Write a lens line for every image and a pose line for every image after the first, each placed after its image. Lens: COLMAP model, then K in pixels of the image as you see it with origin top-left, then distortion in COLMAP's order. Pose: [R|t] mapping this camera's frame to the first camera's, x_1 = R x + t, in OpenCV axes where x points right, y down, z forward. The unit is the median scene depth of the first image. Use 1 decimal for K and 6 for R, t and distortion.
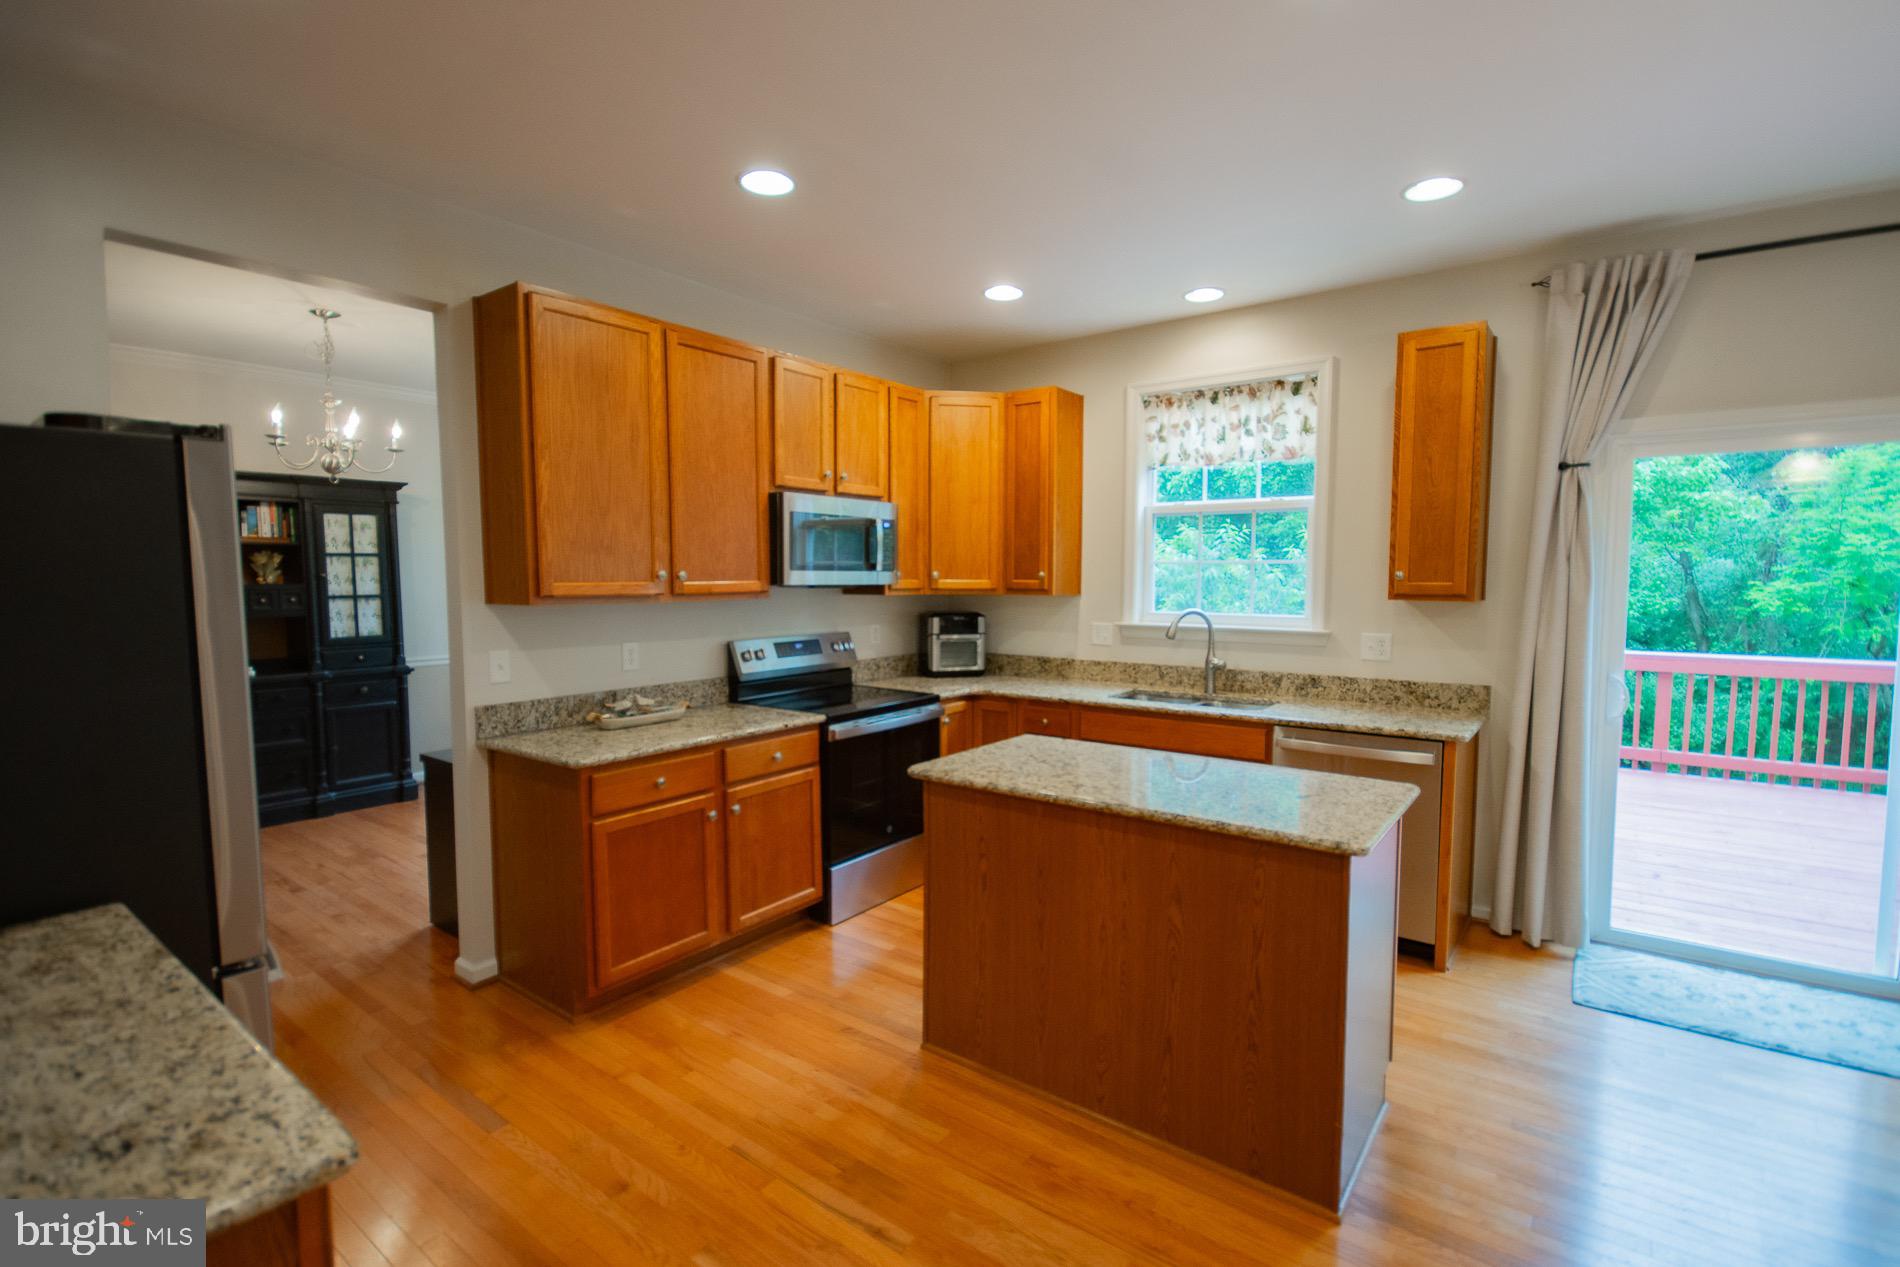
lens RADIAL K [[877.6, 0, 952.4], [0, 877.6, 634.5], [0, 0, 1]] dist [0.002513, 0.000356]
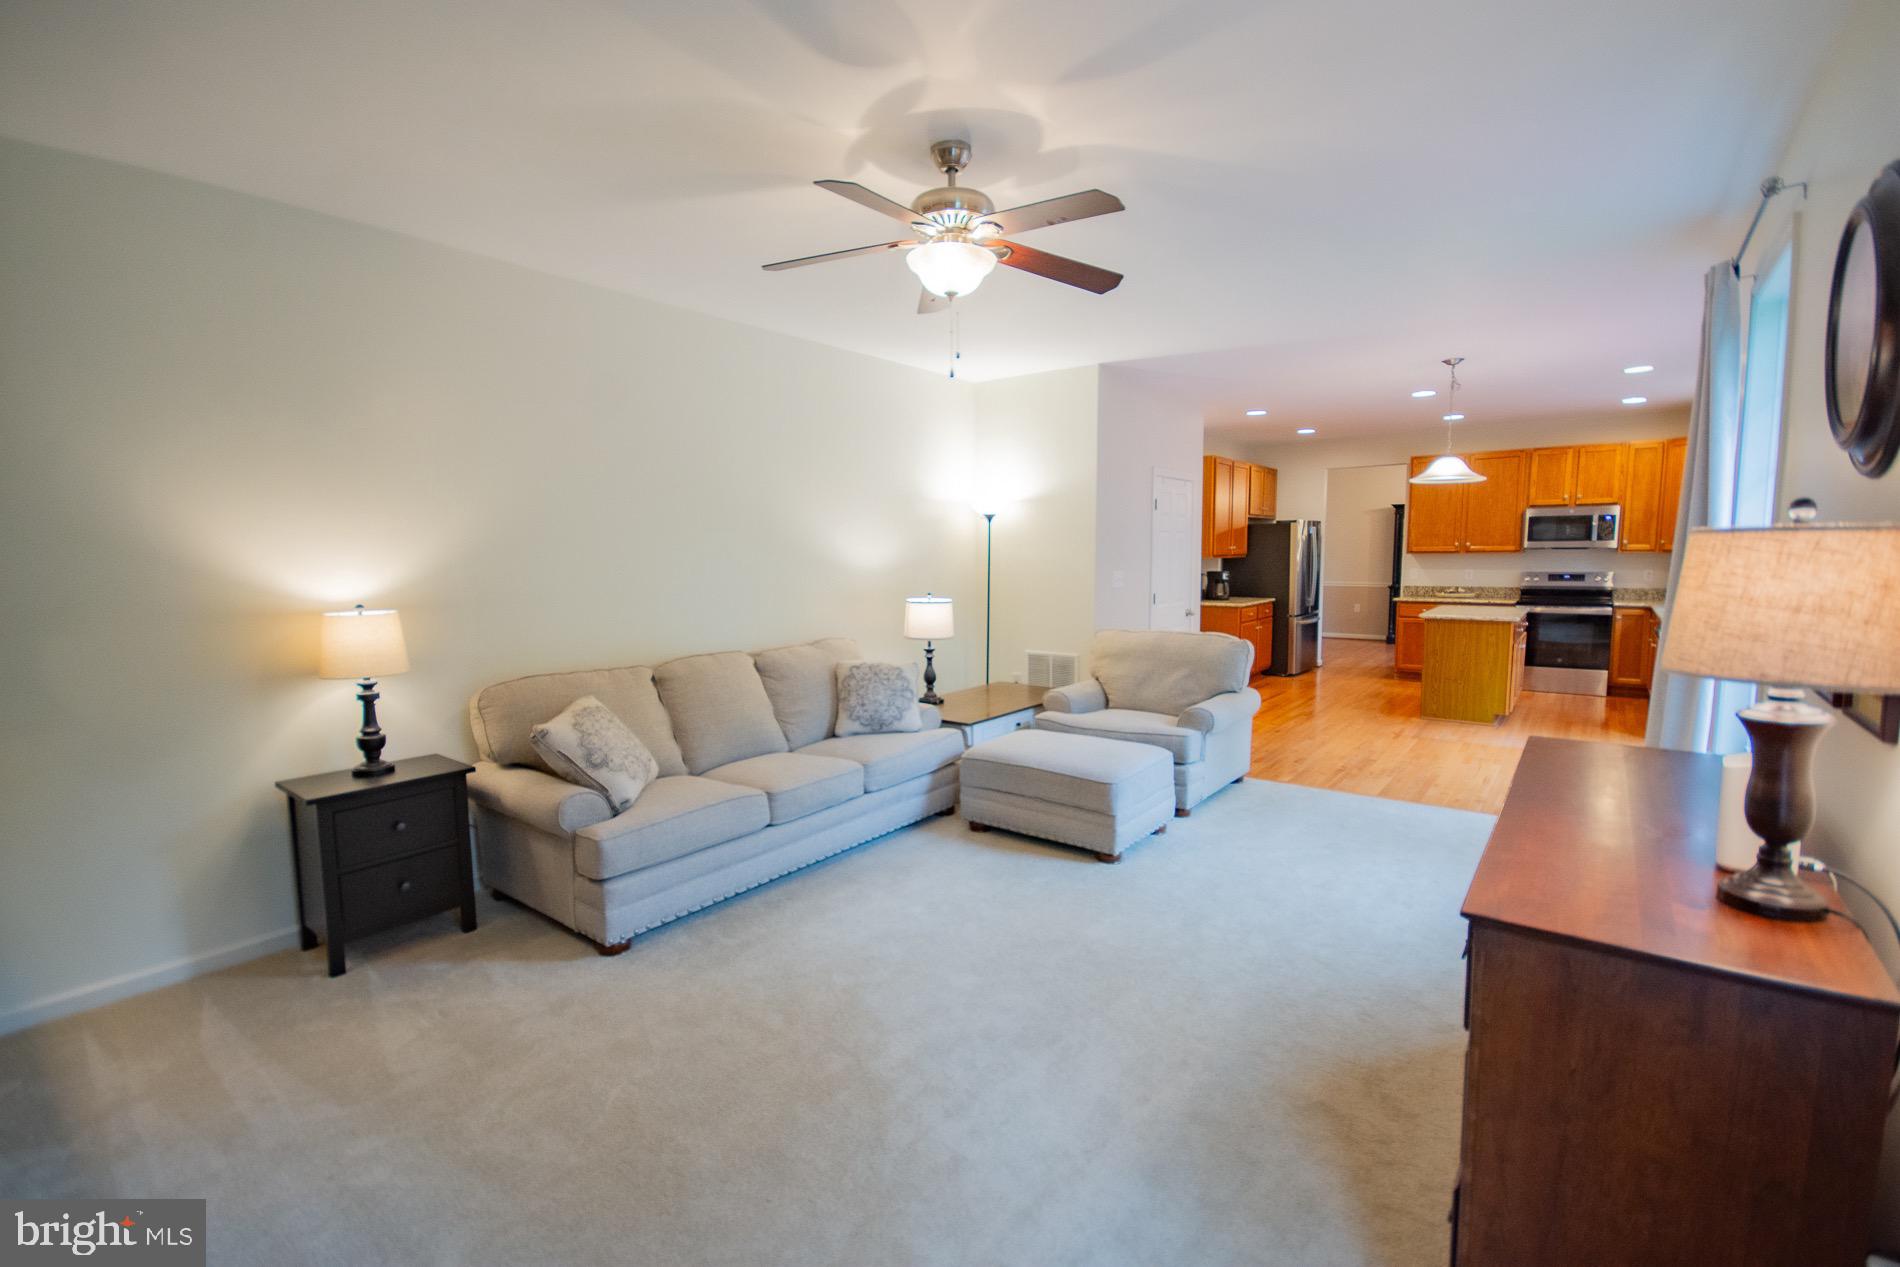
lens RADIAL K [[828.5, 0, 943.7], [0, 828.5, 638.1], [0, 0, 1]] dist [-0.001743, -0.000360]
pose [[-0.026731, 0.106208, -0.993985, 1.906298], [-0.056838, 0.992570, 0.107585, 0.031449], [0.998026, 0.059372, -0.020496, -0.463942]]
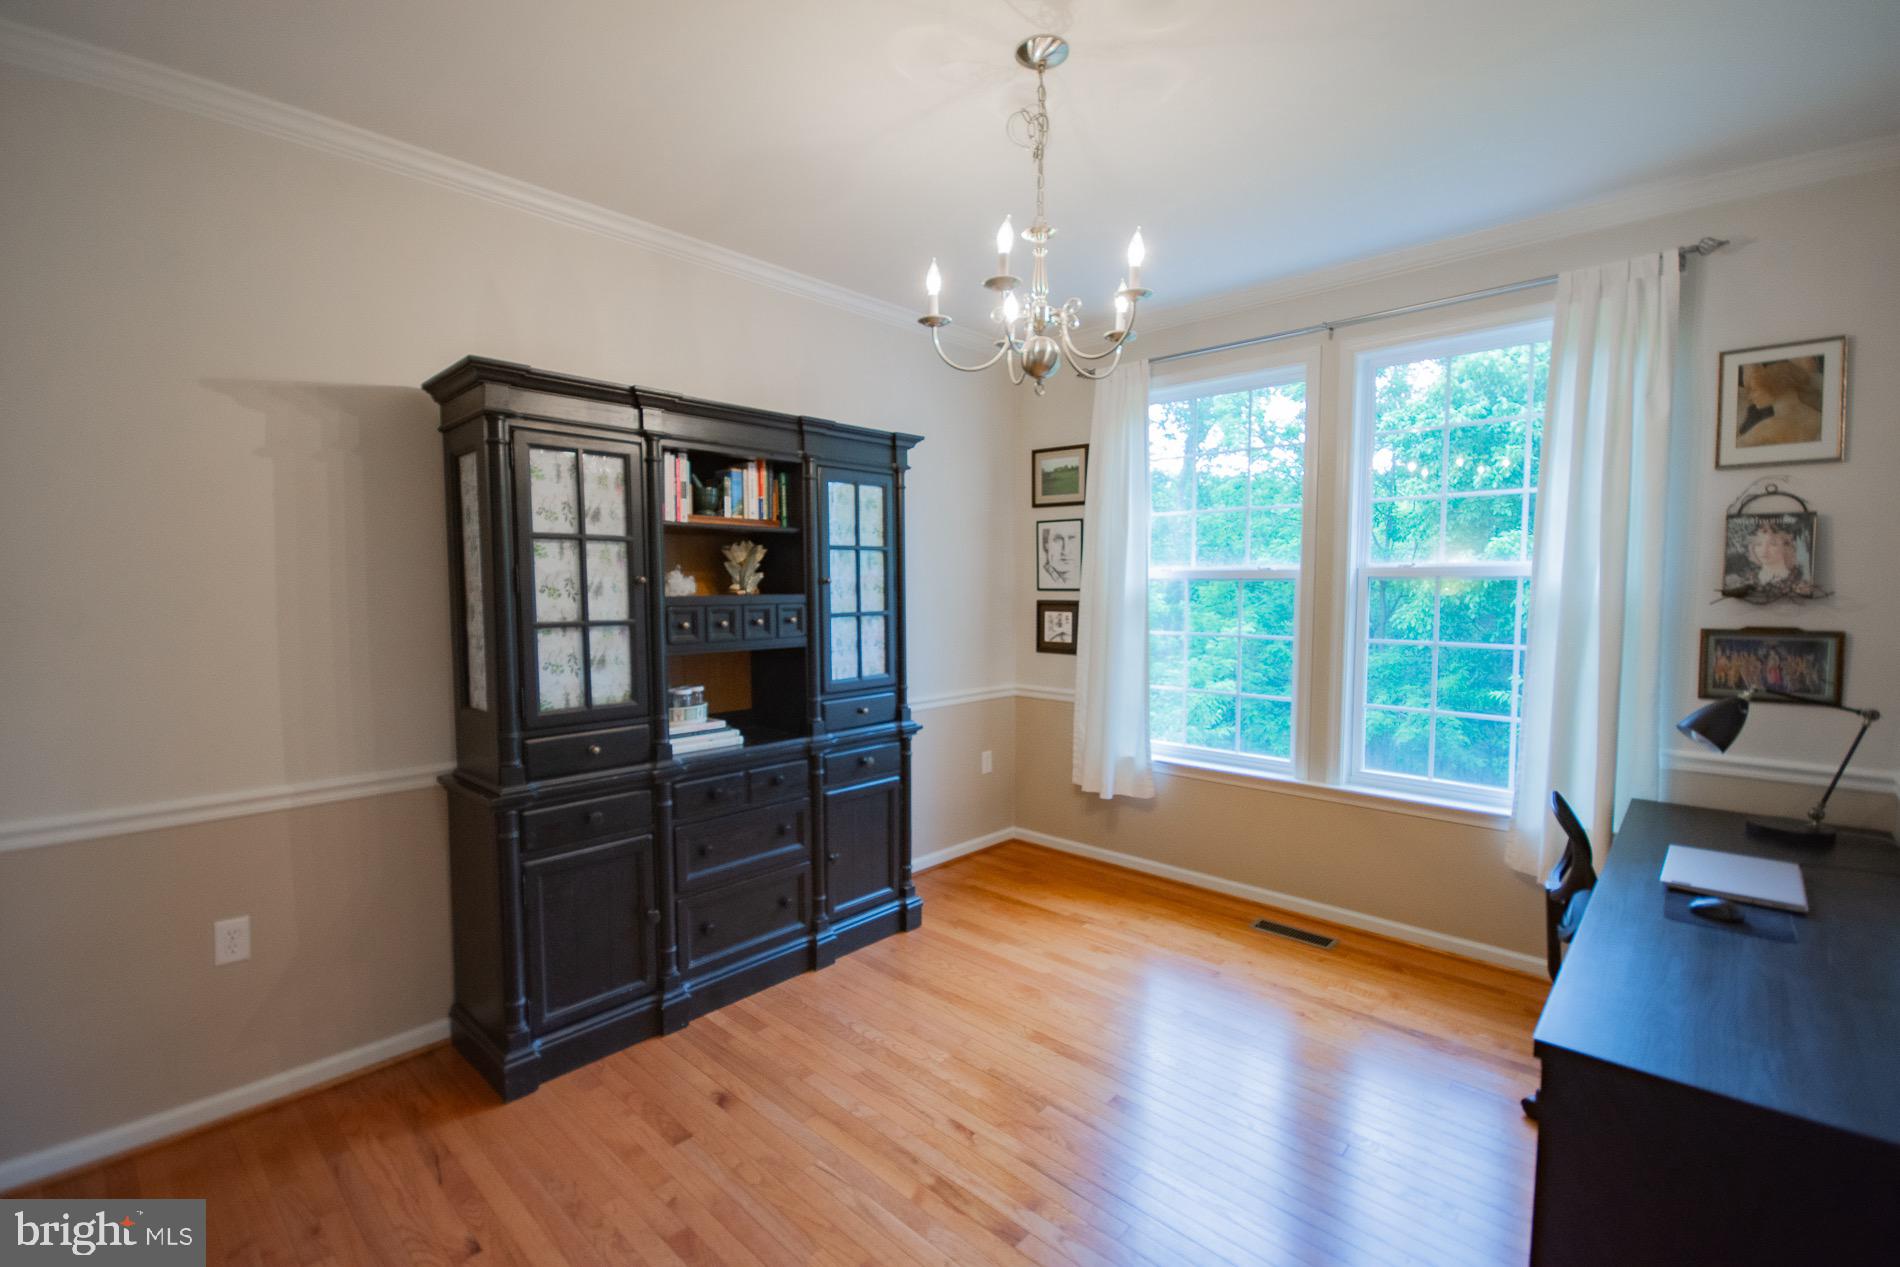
lens RADIAL K [[828.5, 0, 943.7], [0, 828.5, 638.1], [0, 0, 1]] dist [-0.001743, -0.000360]
pose [[0.993694, -0.002122, -0.112109, -0.730972], [0.000582, 0.999905, -0.013761, -0.023428], [0.112127, 0.013609, 0.993601, 0.548438]]
